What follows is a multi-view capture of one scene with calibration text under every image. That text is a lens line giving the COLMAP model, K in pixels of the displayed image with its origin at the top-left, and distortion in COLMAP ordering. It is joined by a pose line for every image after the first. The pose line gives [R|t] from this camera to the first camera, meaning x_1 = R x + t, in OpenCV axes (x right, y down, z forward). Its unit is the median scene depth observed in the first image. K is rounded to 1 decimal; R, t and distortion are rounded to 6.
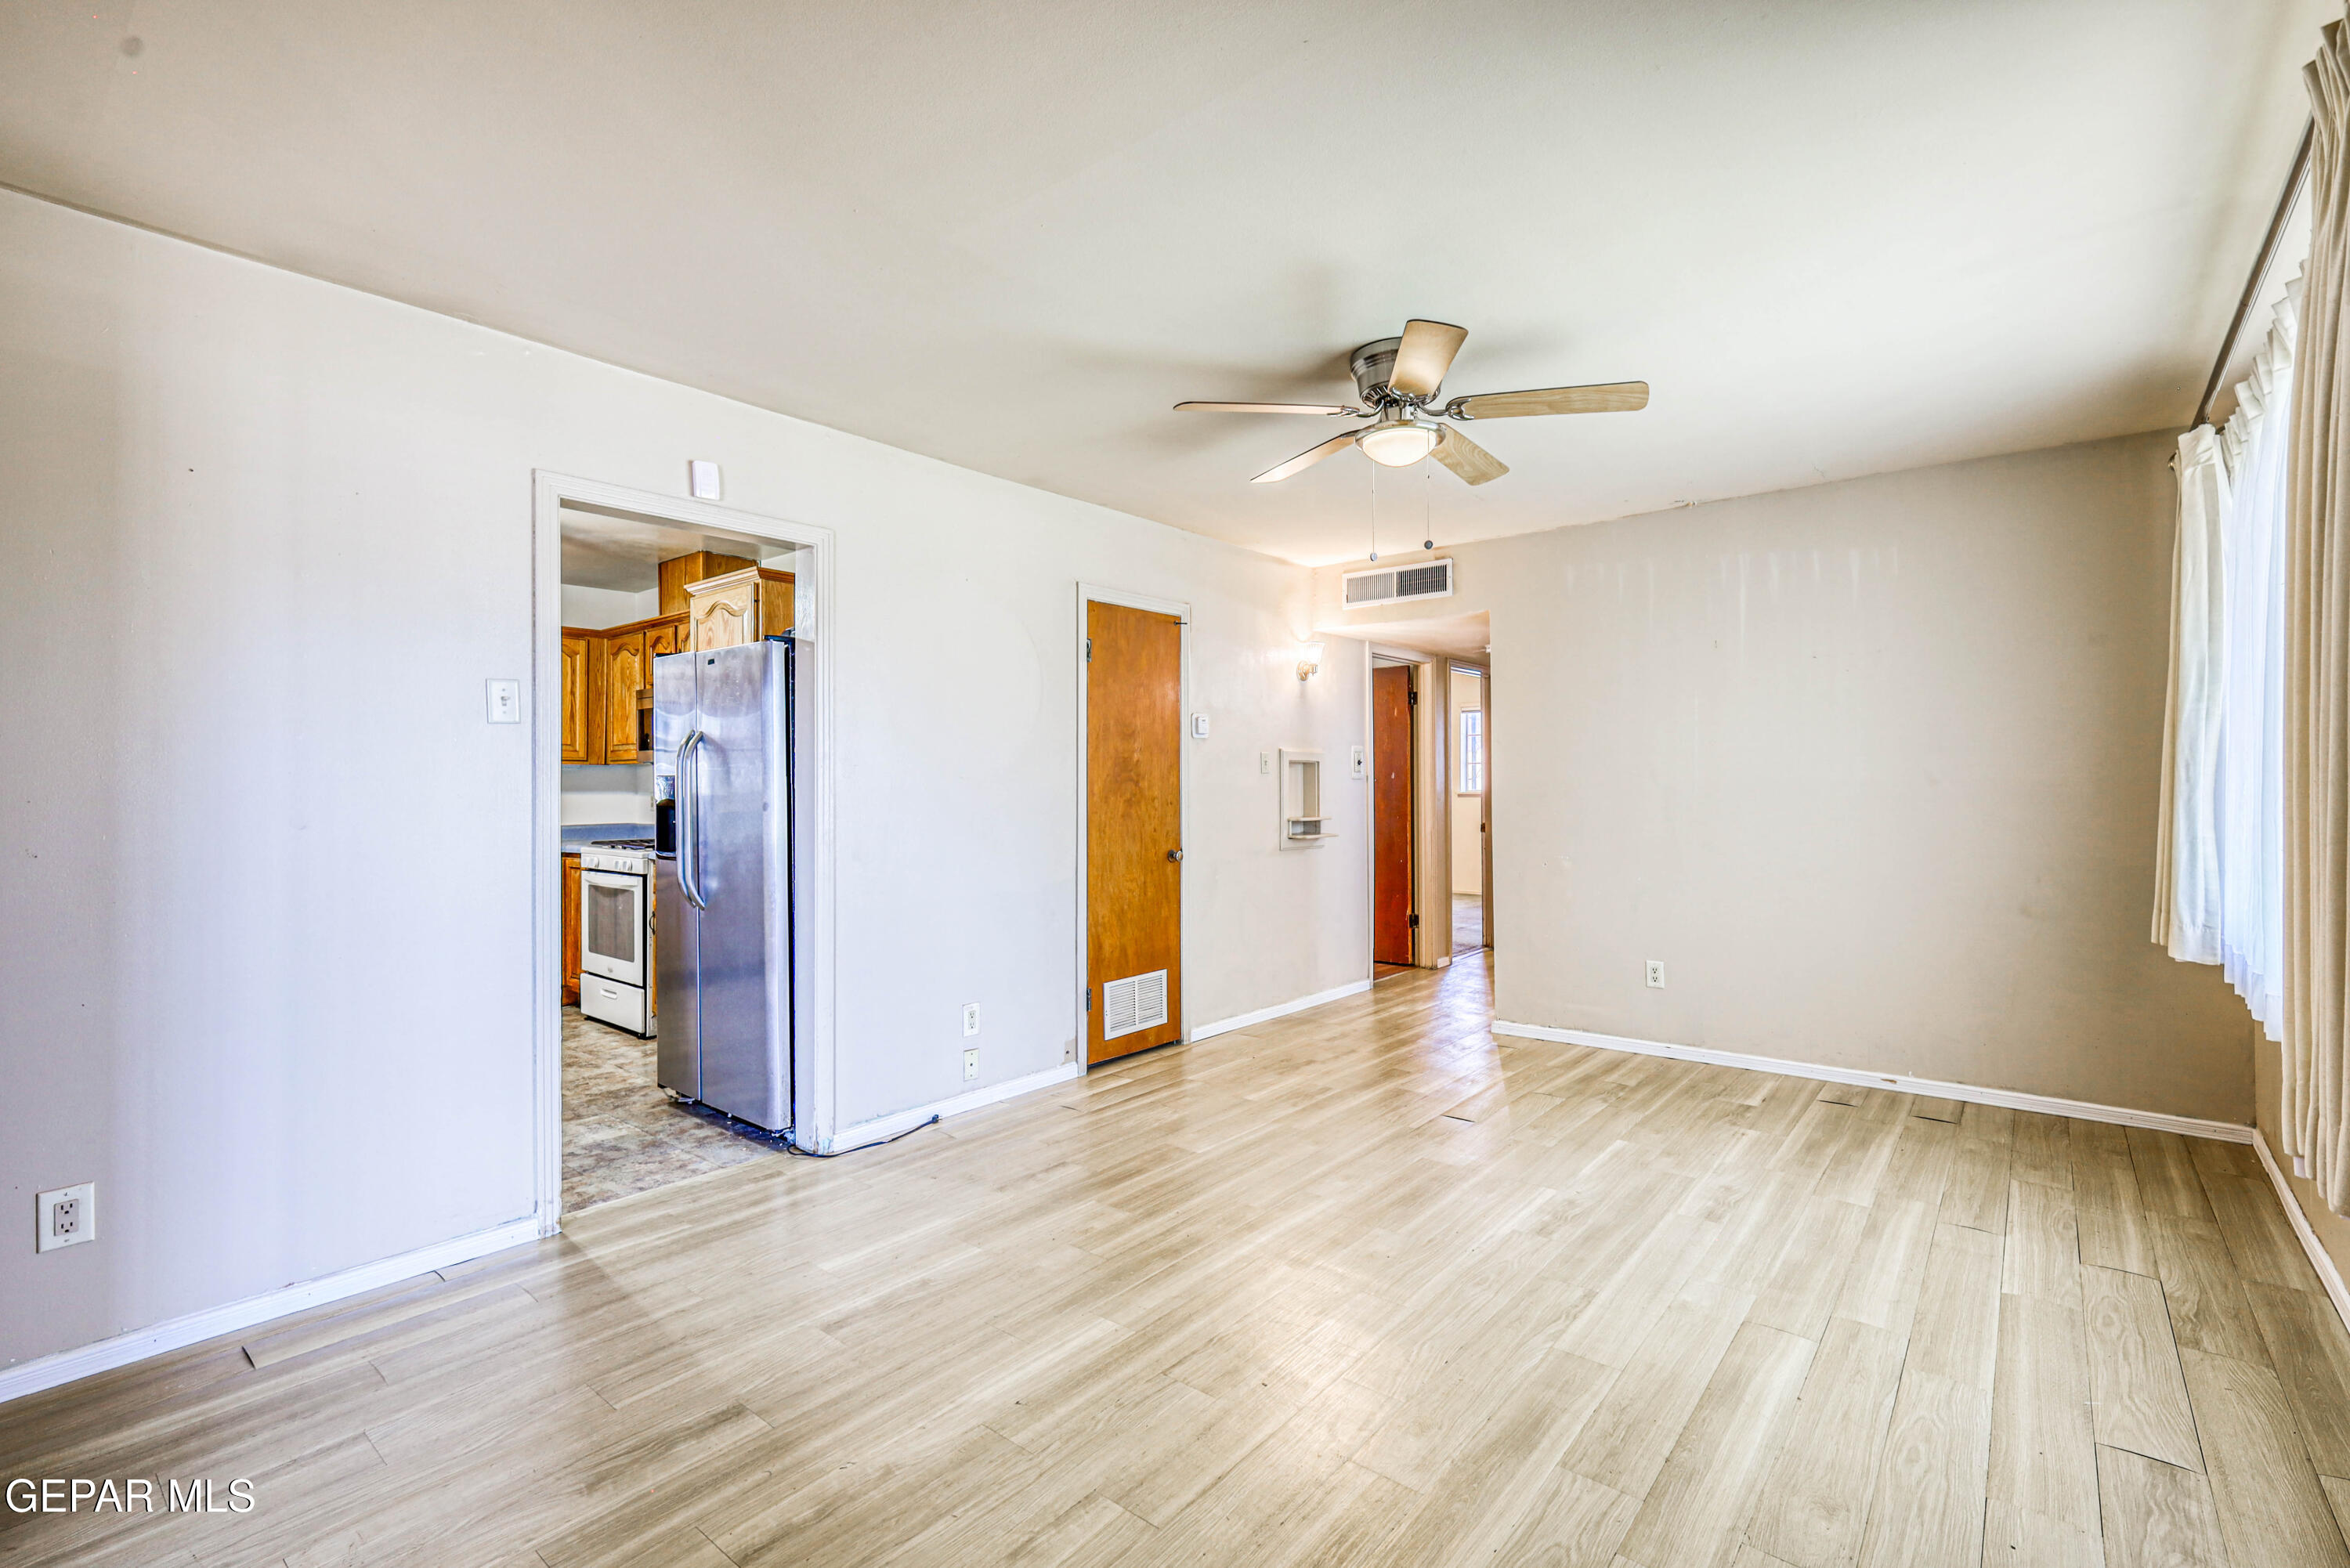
lens RADIAL K [[1039.5, 0, 1199.6], [0, 1039.5, 796.3], [0, 0, 1]] dist [-0.000378, -0.000010]
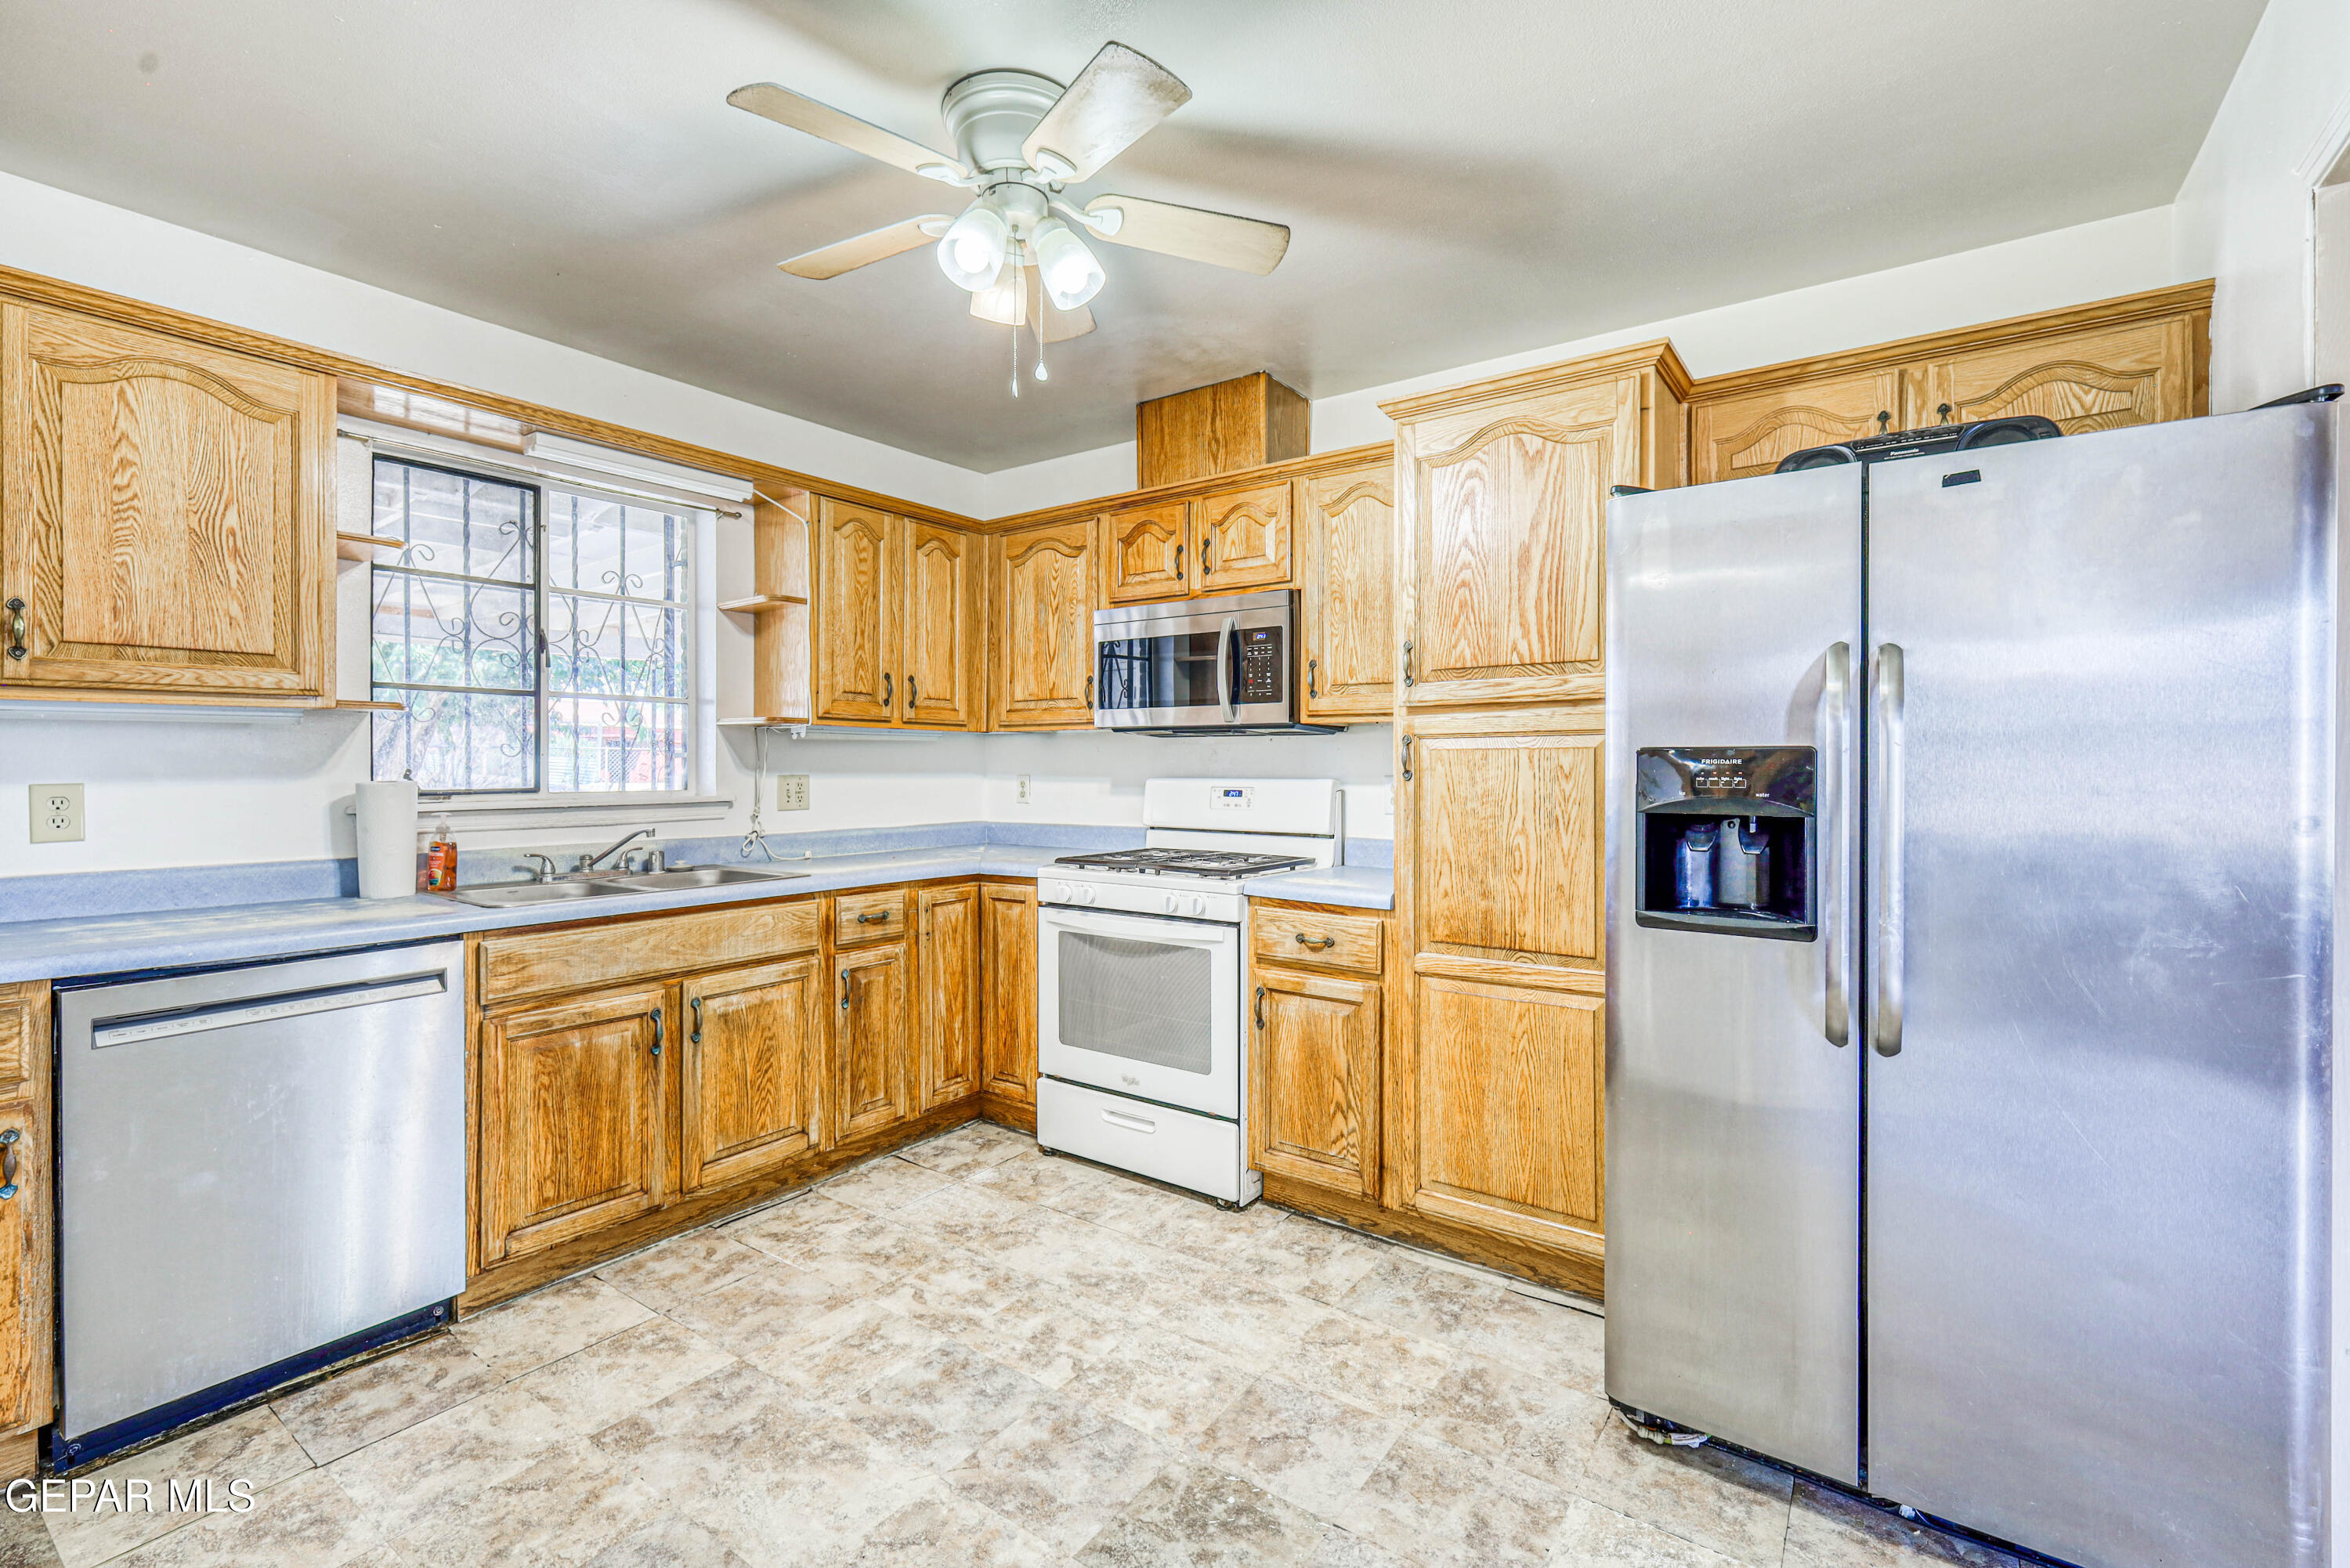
lens RADIAL K [[1039.5, 0, 1169.2], [0, 1039.5, 772.8], [0, 0, 1]] dist [-0.000378, -0.000010]
pose [[0.998907, 0.001944, 0.046693, -0.889062], [-0.001774, 0.999992, -0.003672, -0.005875], [-0.046700, 0.003585, 0.998903, 0.645323]]
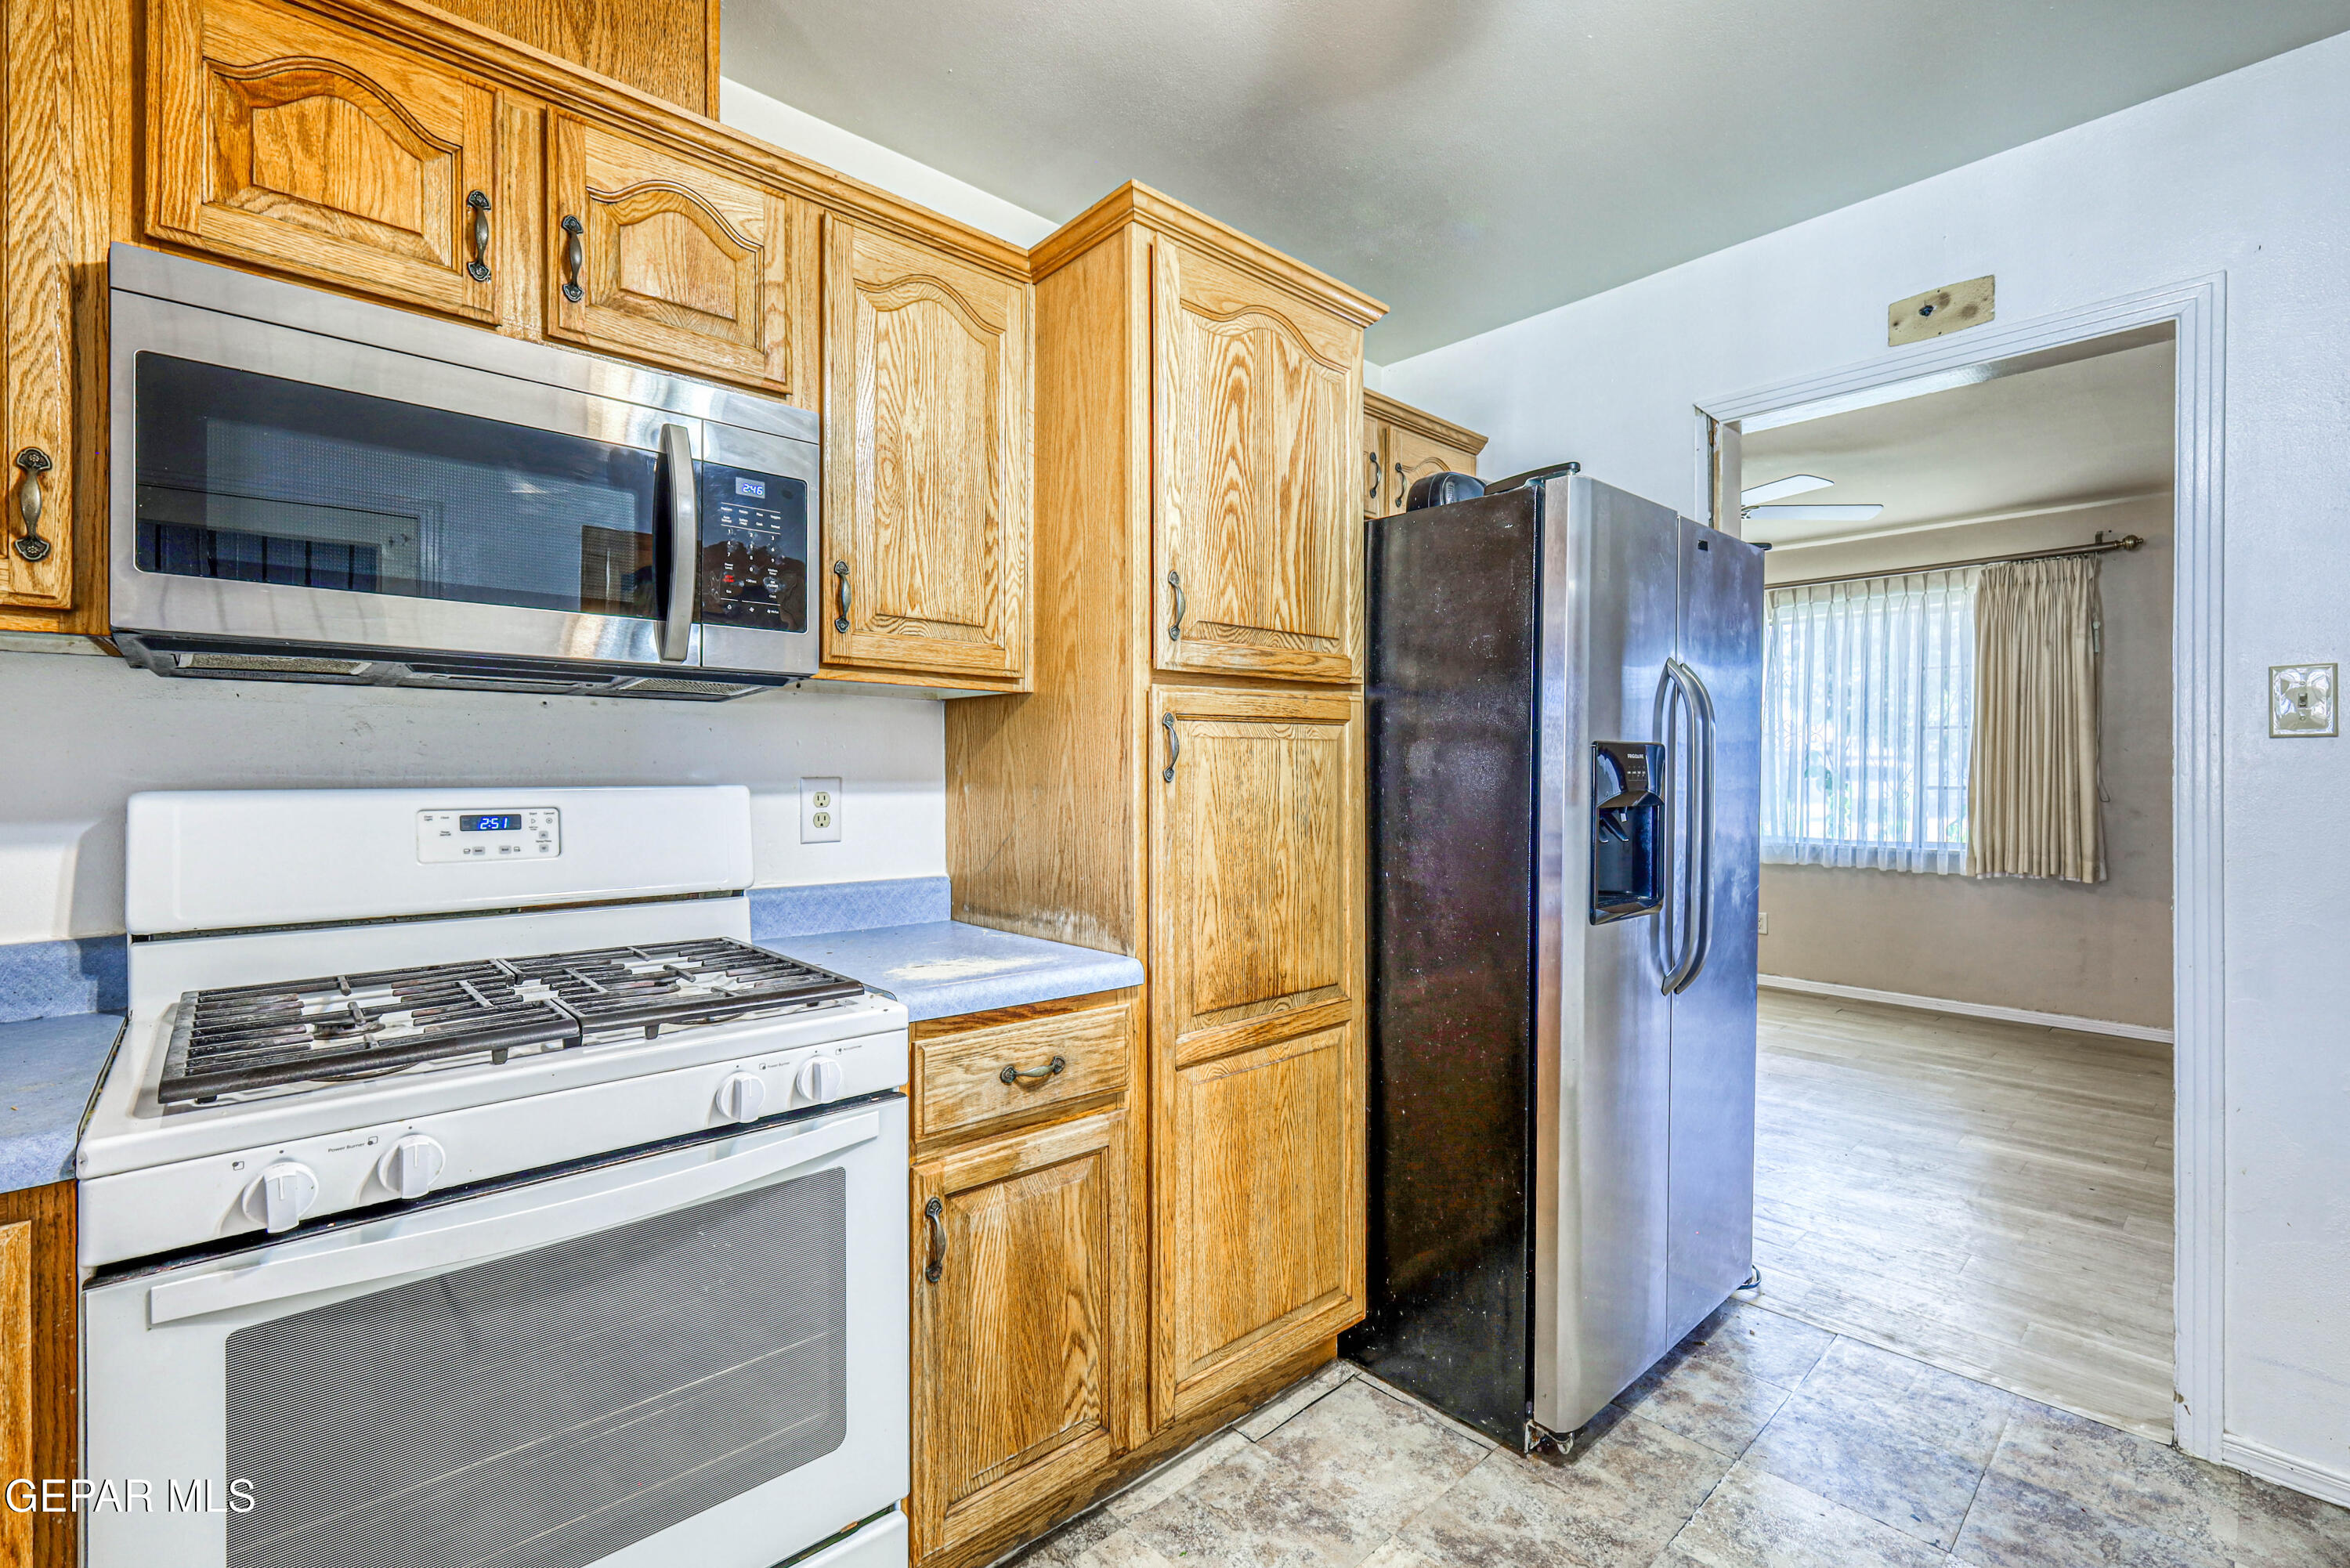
lens RADIAL K [[1039.5, 0, 1180.9], [0, 1039.5, 775.6], [0, 0, 1]] dist [-0.000378, -0.000010]
pose [[0.147400, -0.003672, 0.989070, -1.176071], [0.010872, 0.999939, 0.002092, -0.007441], [-0.989017, 0.010445, 0.147431, 1.315986]]
